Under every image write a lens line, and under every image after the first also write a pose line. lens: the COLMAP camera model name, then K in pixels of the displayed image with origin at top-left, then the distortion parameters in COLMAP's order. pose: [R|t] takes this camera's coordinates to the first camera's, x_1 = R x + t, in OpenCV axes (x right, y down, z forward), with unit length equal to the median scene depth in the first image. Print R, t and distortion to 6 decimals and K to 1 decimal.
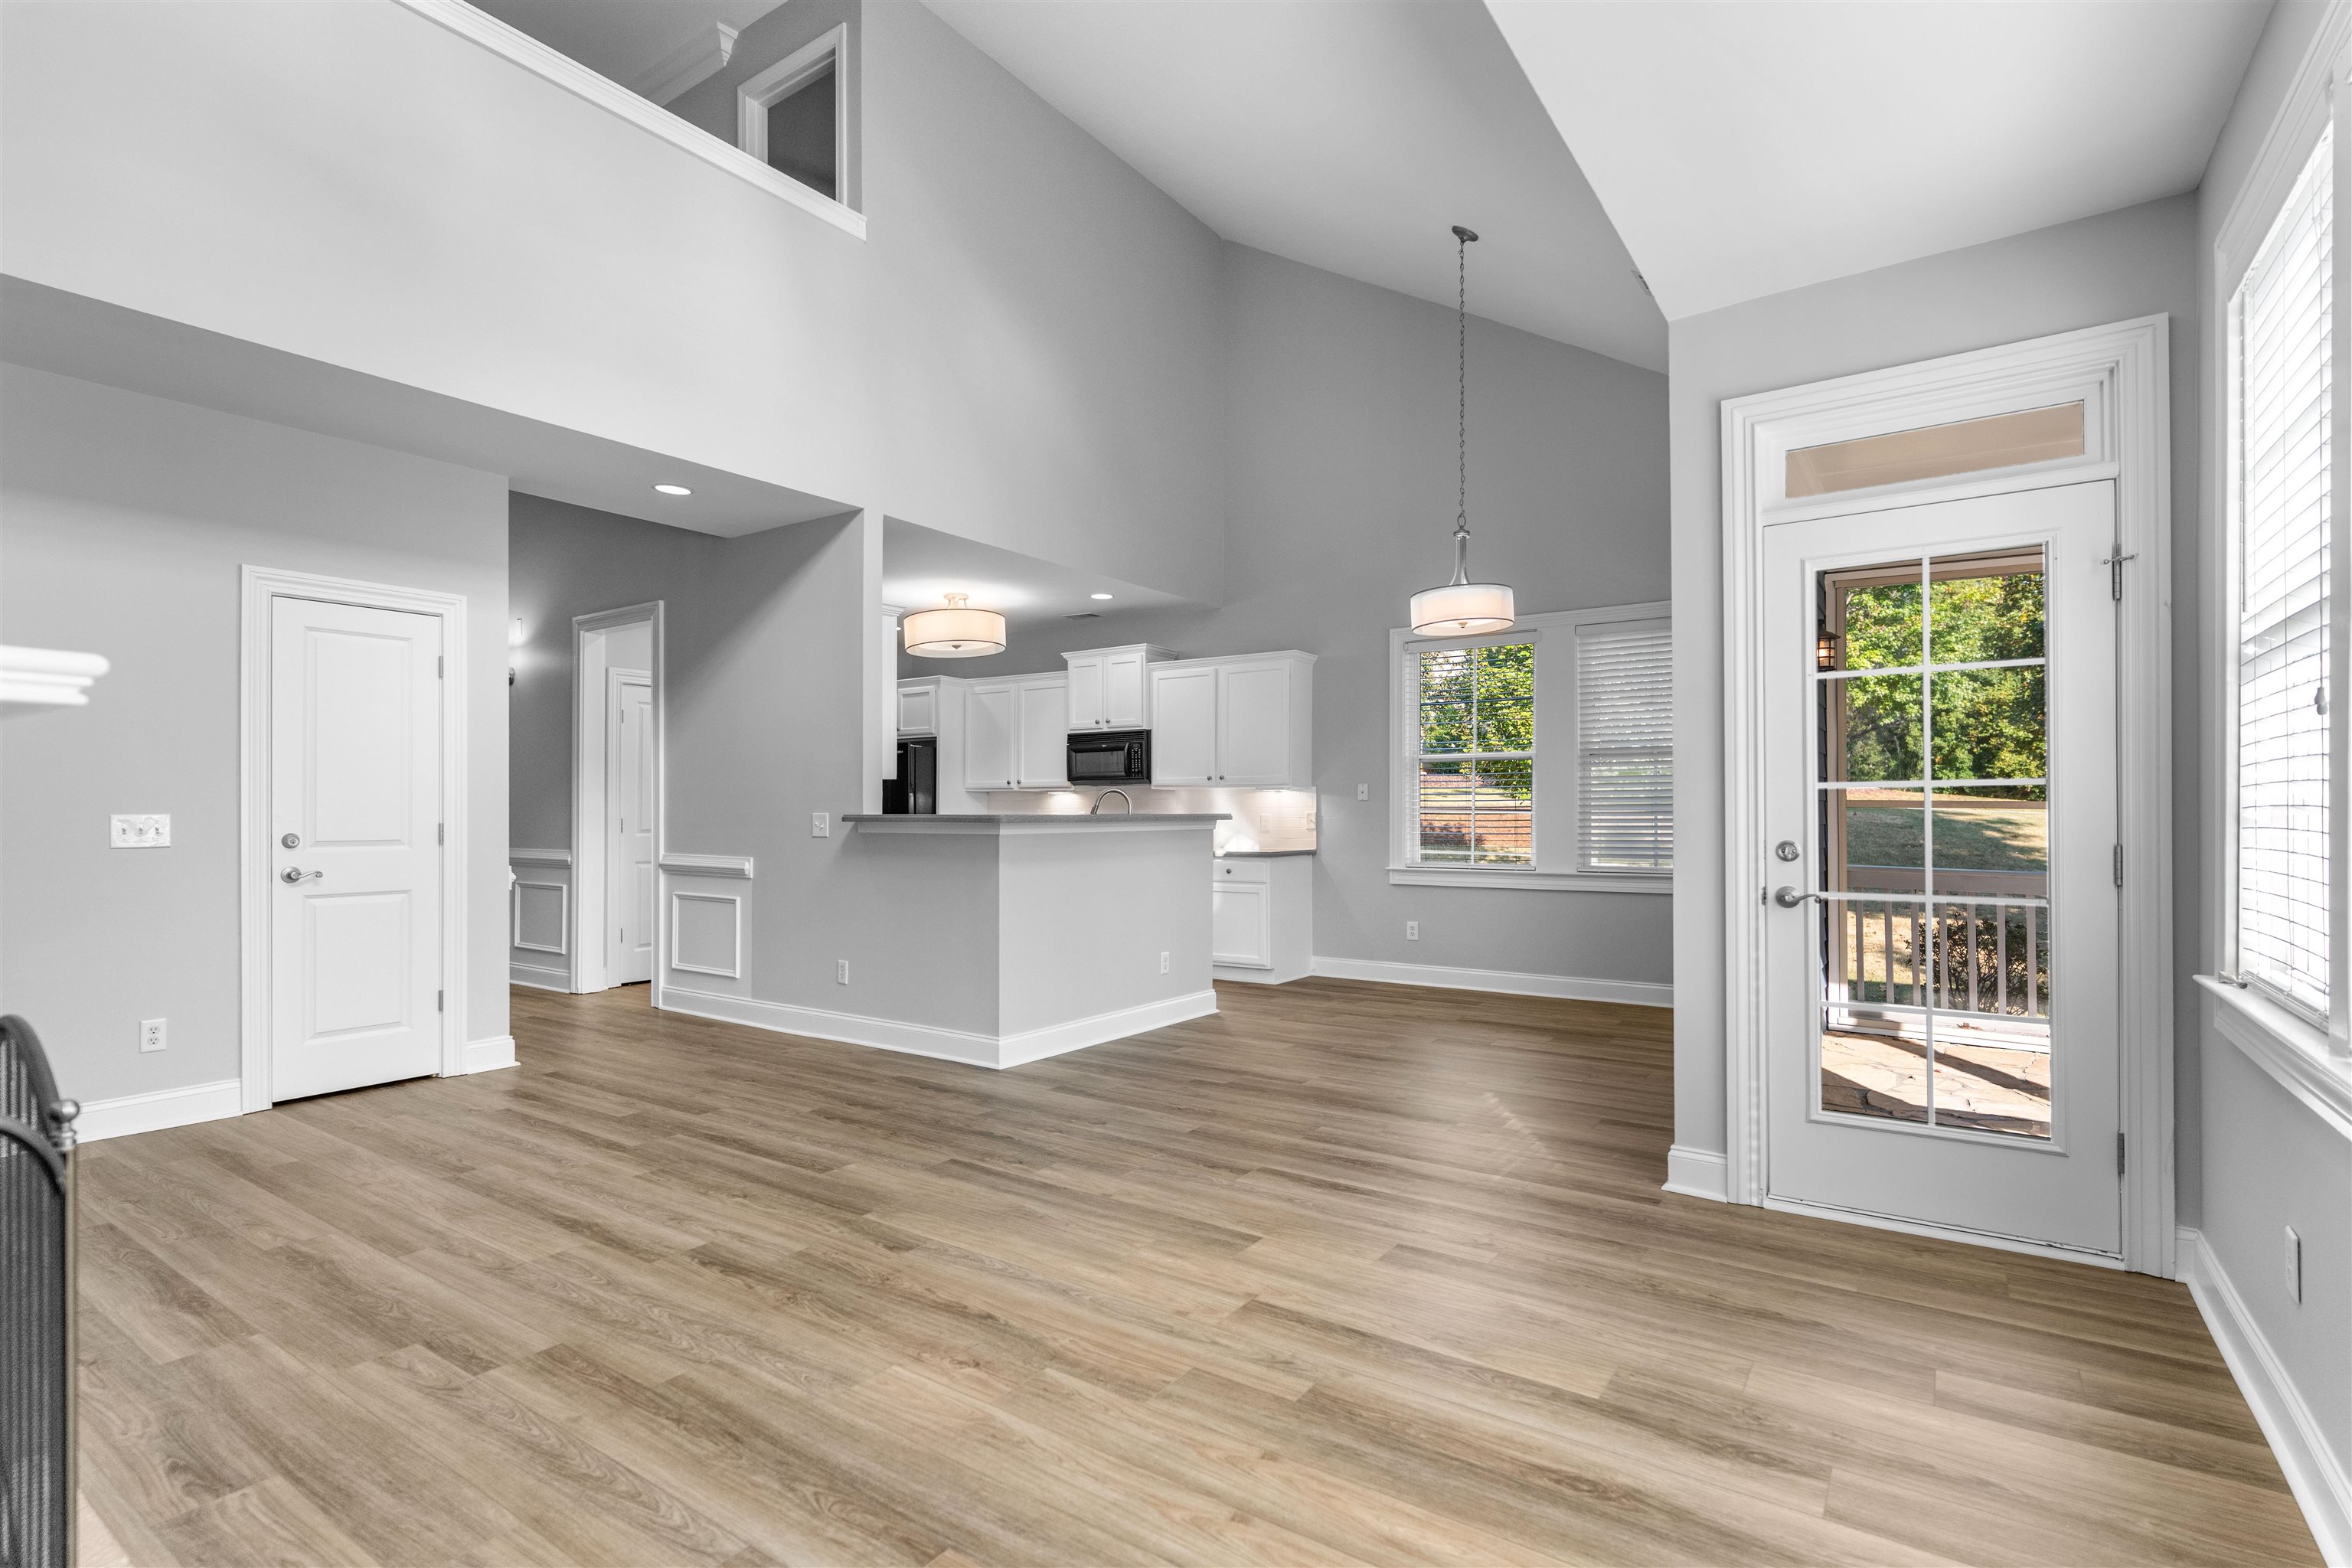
lens RADIAL K [[1121.0, 0, 1184.8], [0, 1121.0, 802.7], [0, 0, 1]] dist [0.002470, -0.000150]
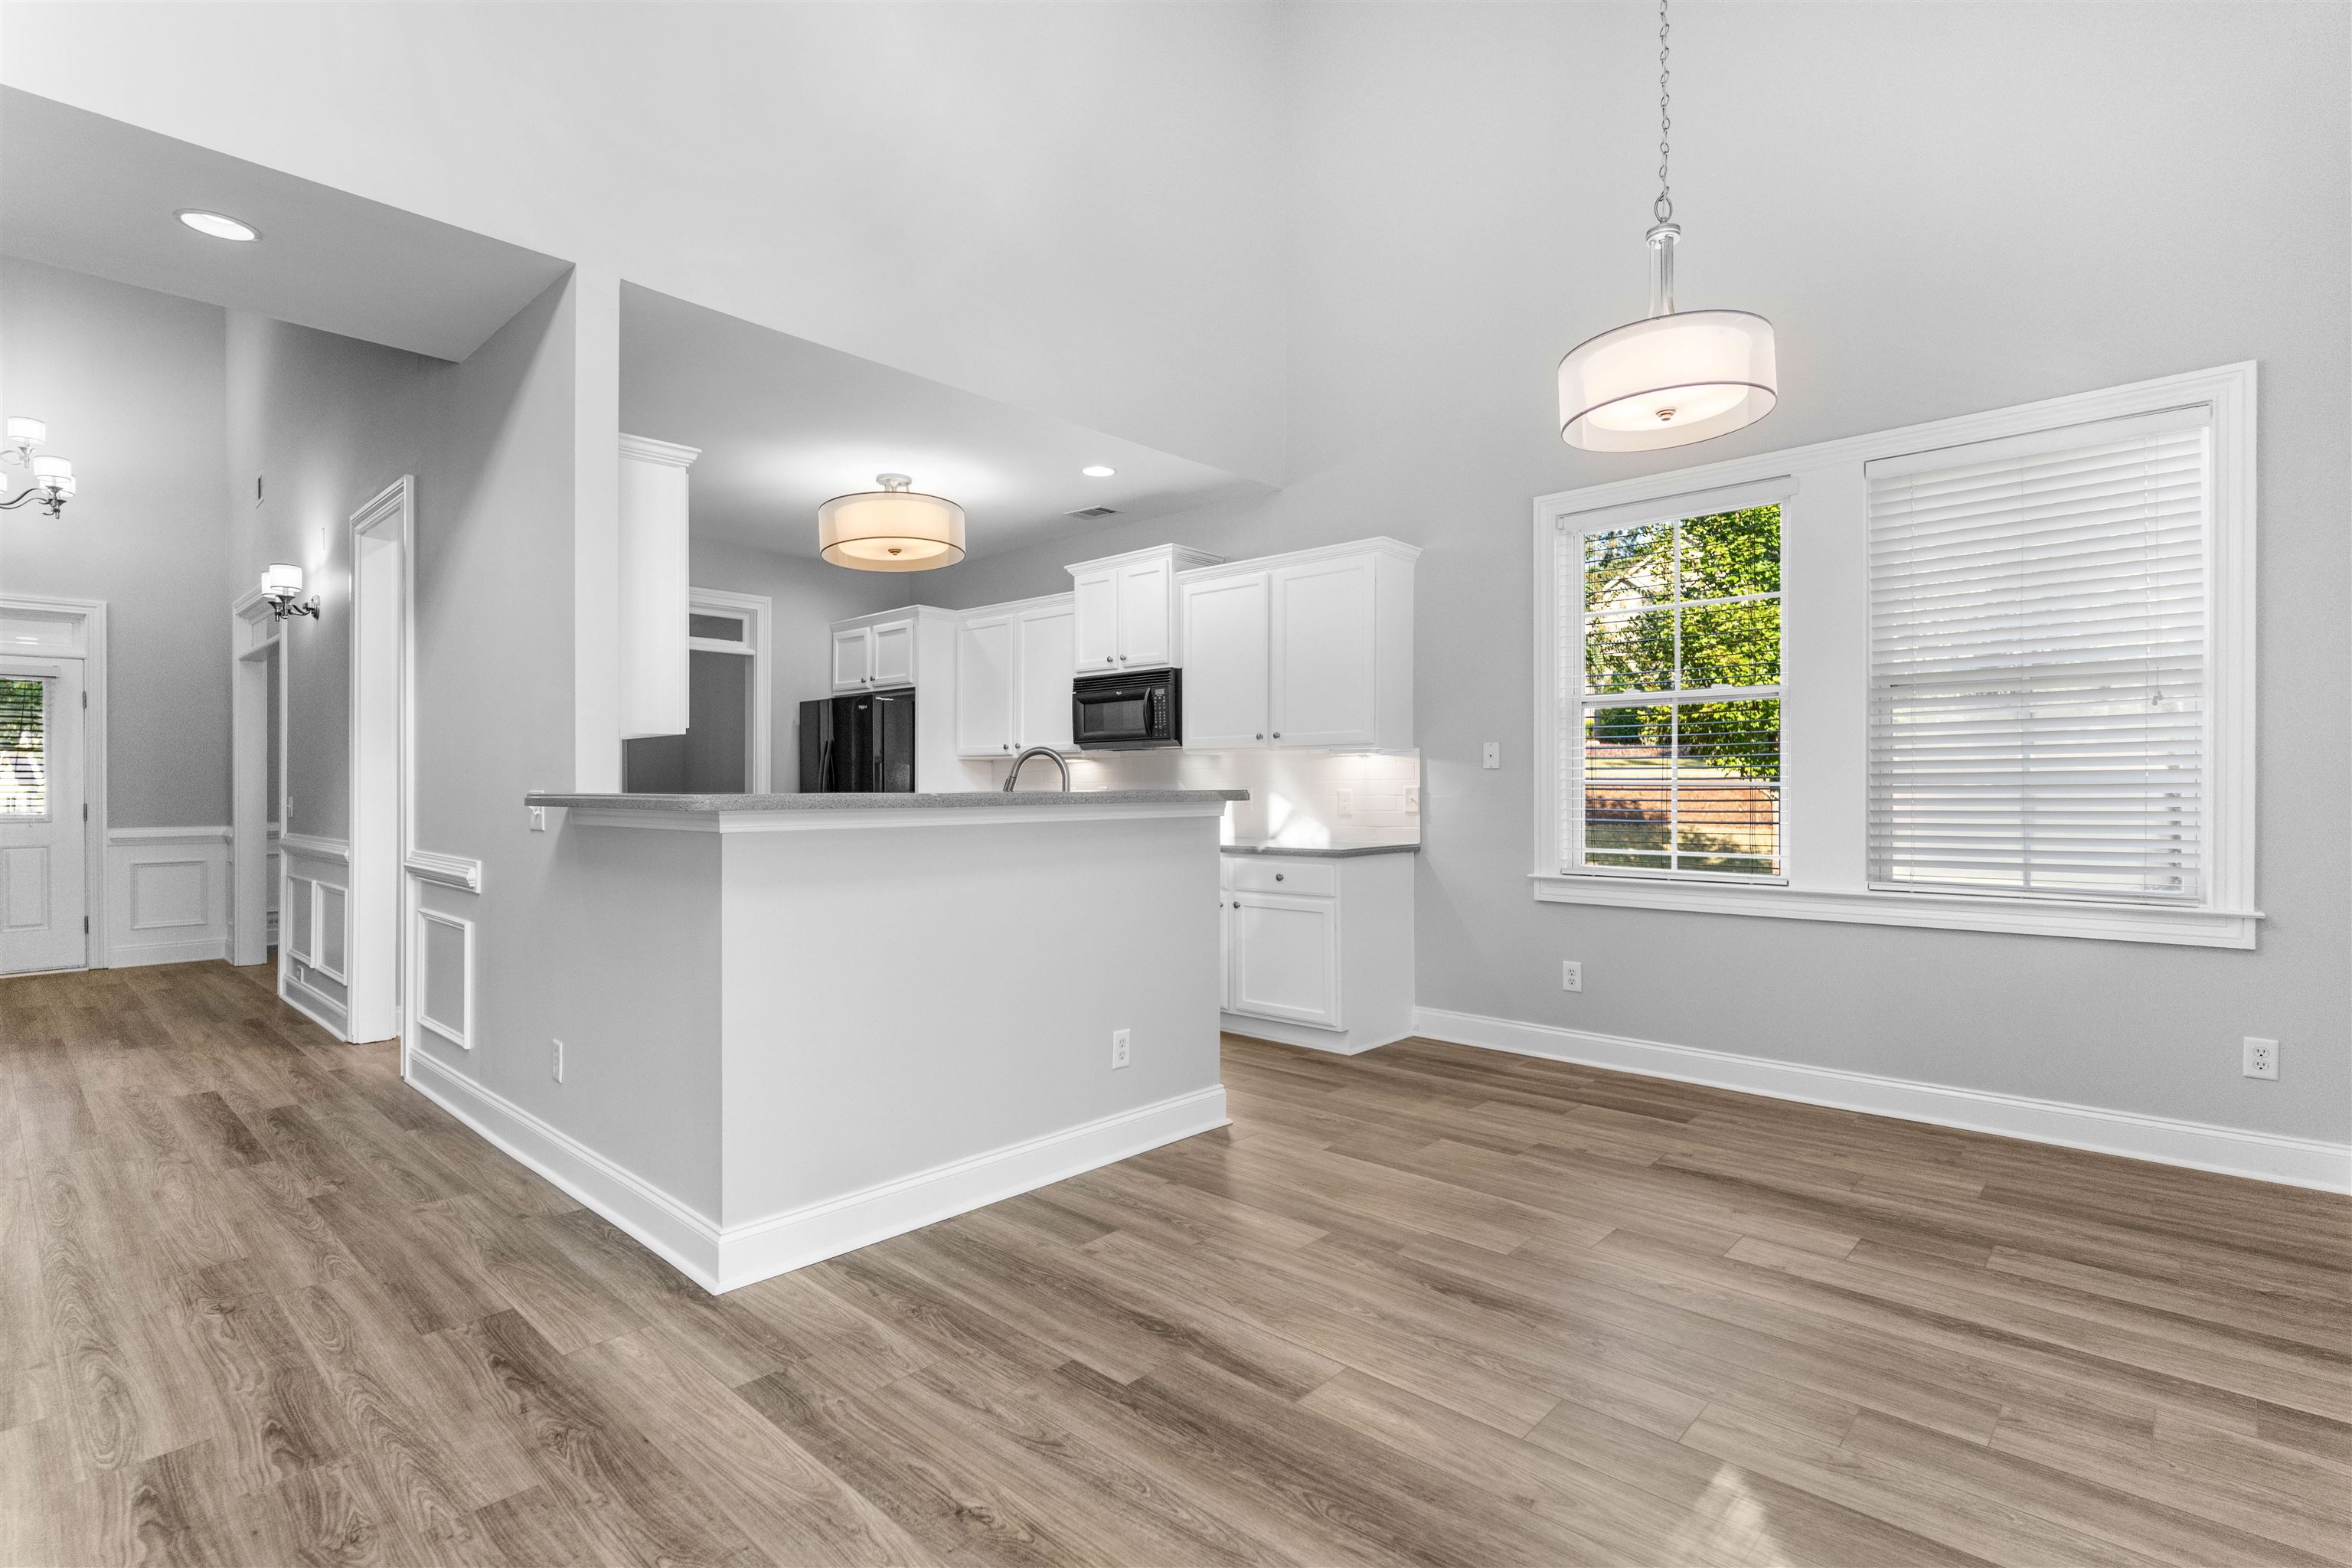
lens RADIAL K [[1121.0, 0, 1170.5], [0, 1121.0, 782.1], [0, 0, 1]] dist [0.002470, -0.000150]
pose [[0.988152, -0.002738, -0.153451, 0.075417], [0.003647, 0.999977, 0.005645, 0.001610], [0.153432, -0.006138, 0.988140, 0.336894]]
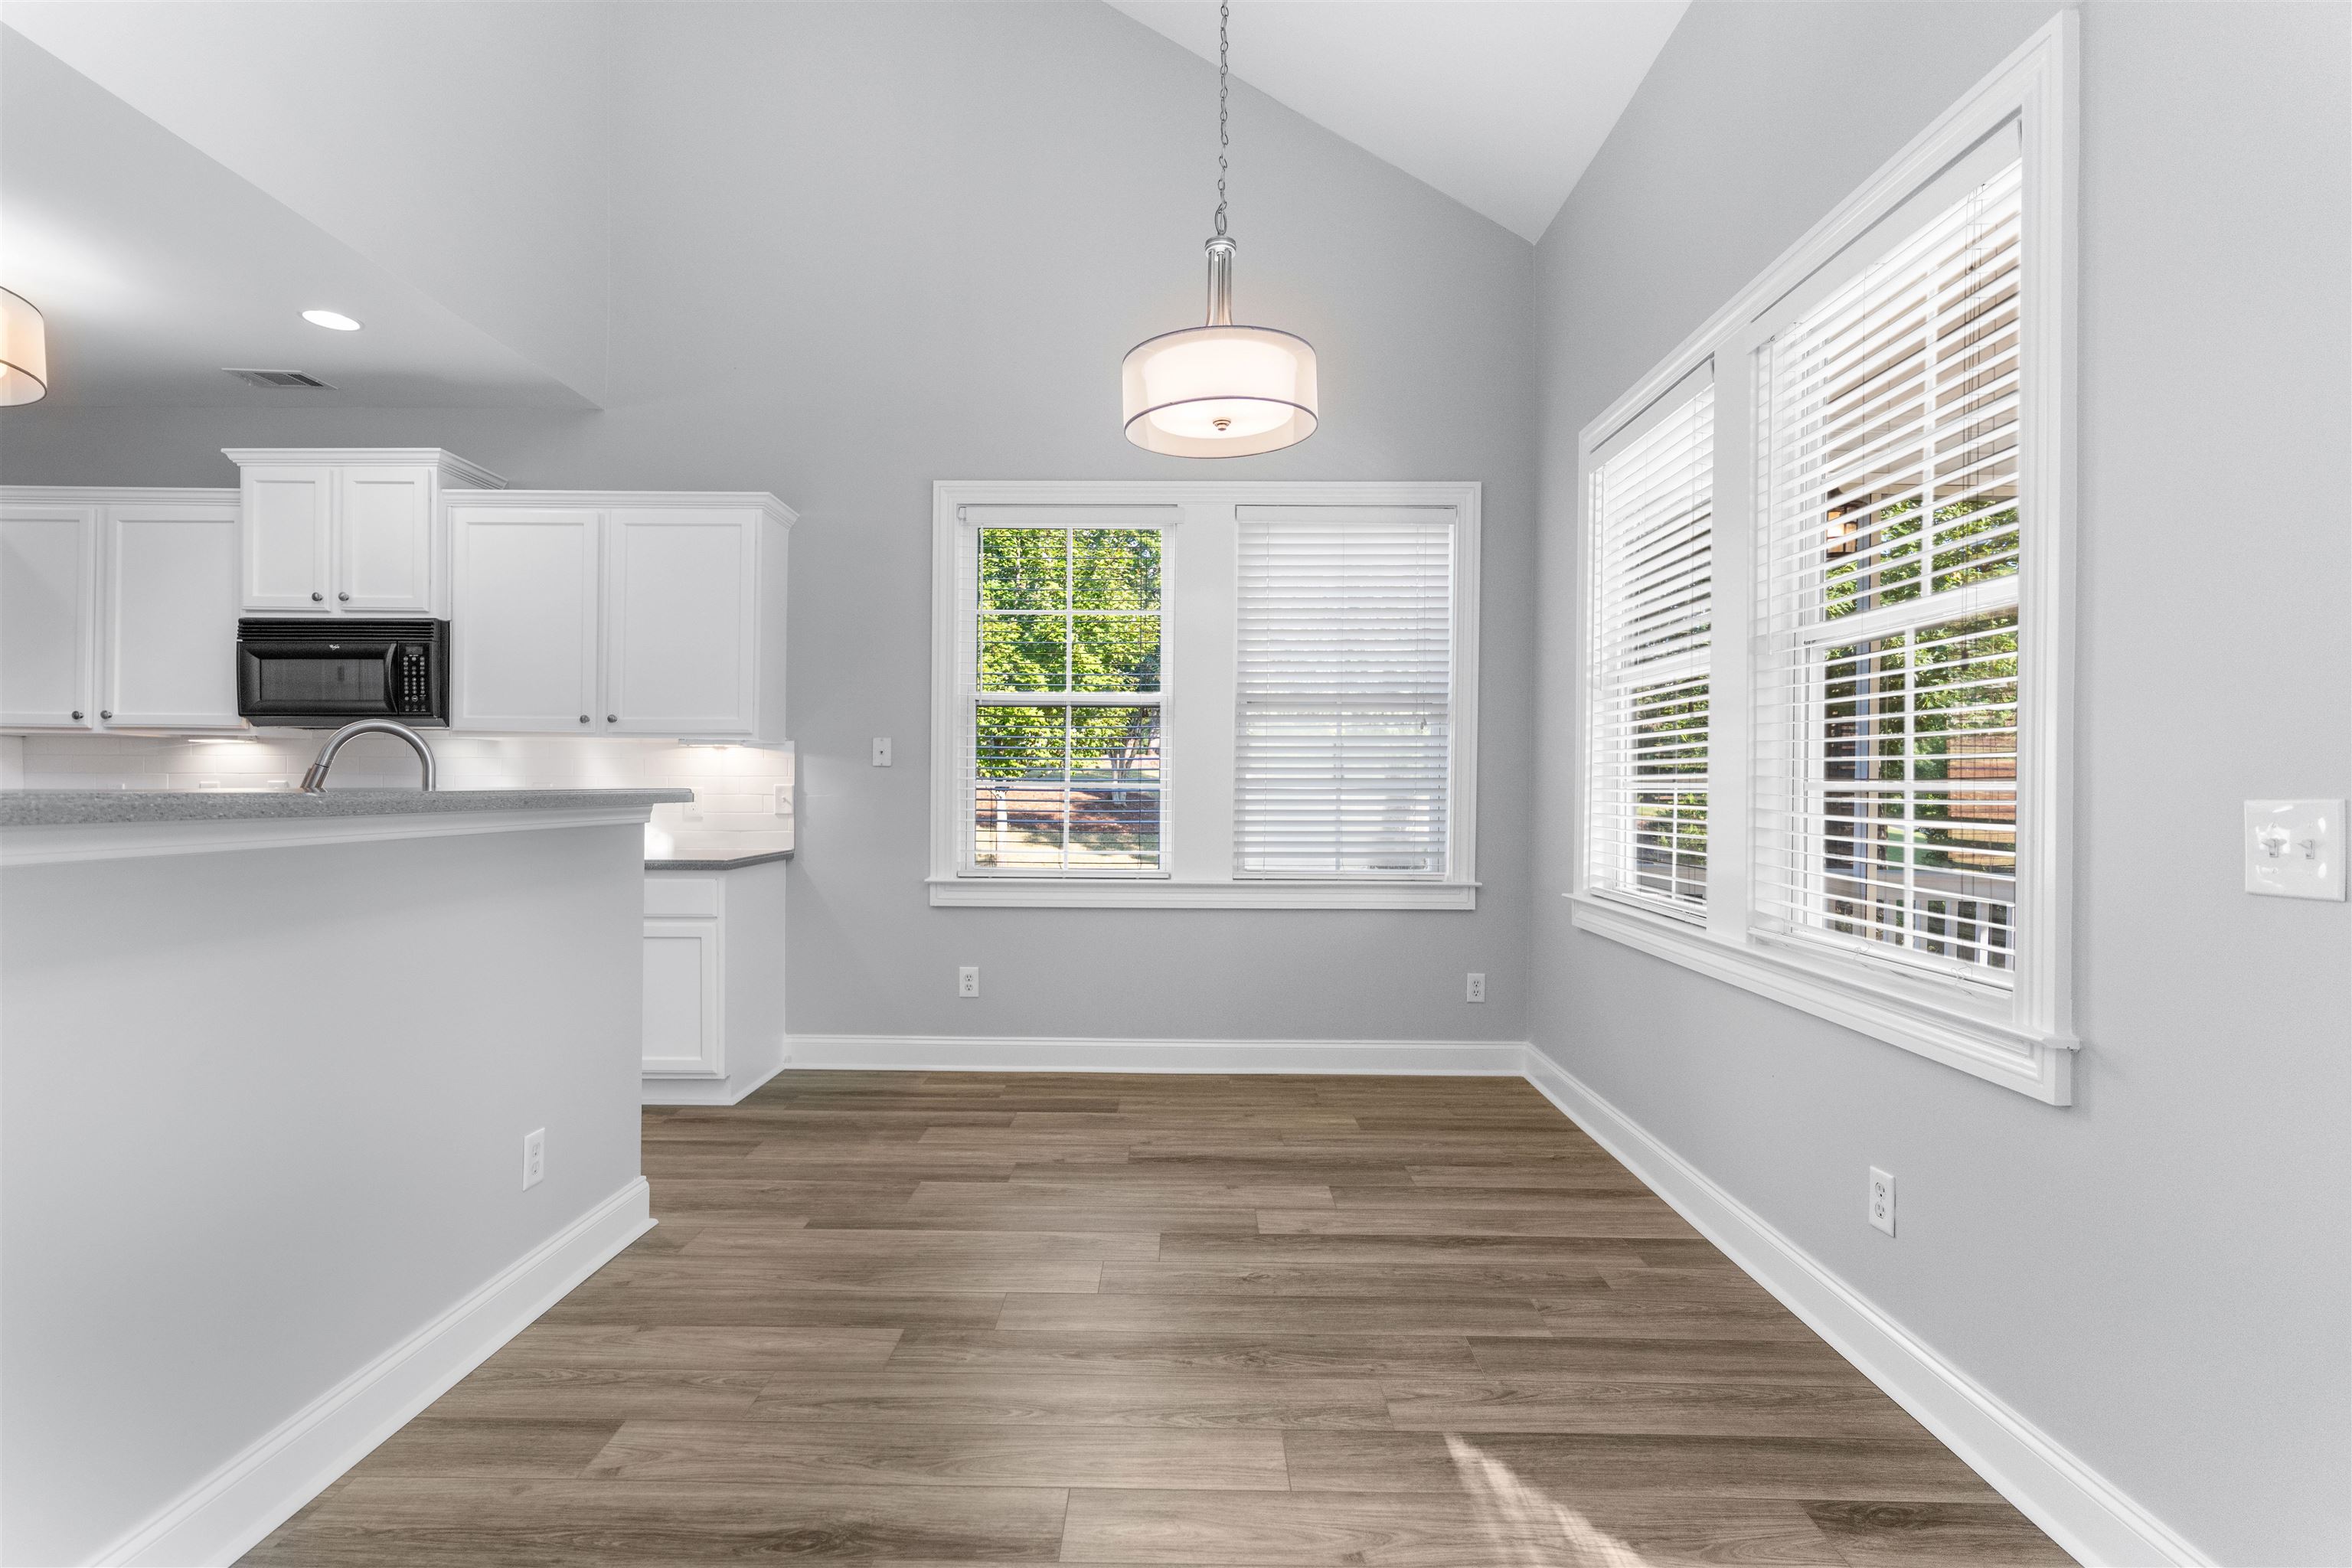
lens RADIAL K [[1121.0, 0, 1183.2], [0, 1121.0, 790.5], [0, 0, 1]] dist [0.002470, -0.000150]
pose [[0.833821, 0.004943, 0.552012, -0.035917], [-0.013310, 0.999849, 0.011153, 0.002240], [-0.551874, -0.016646, 0.833761, 0.417511]]
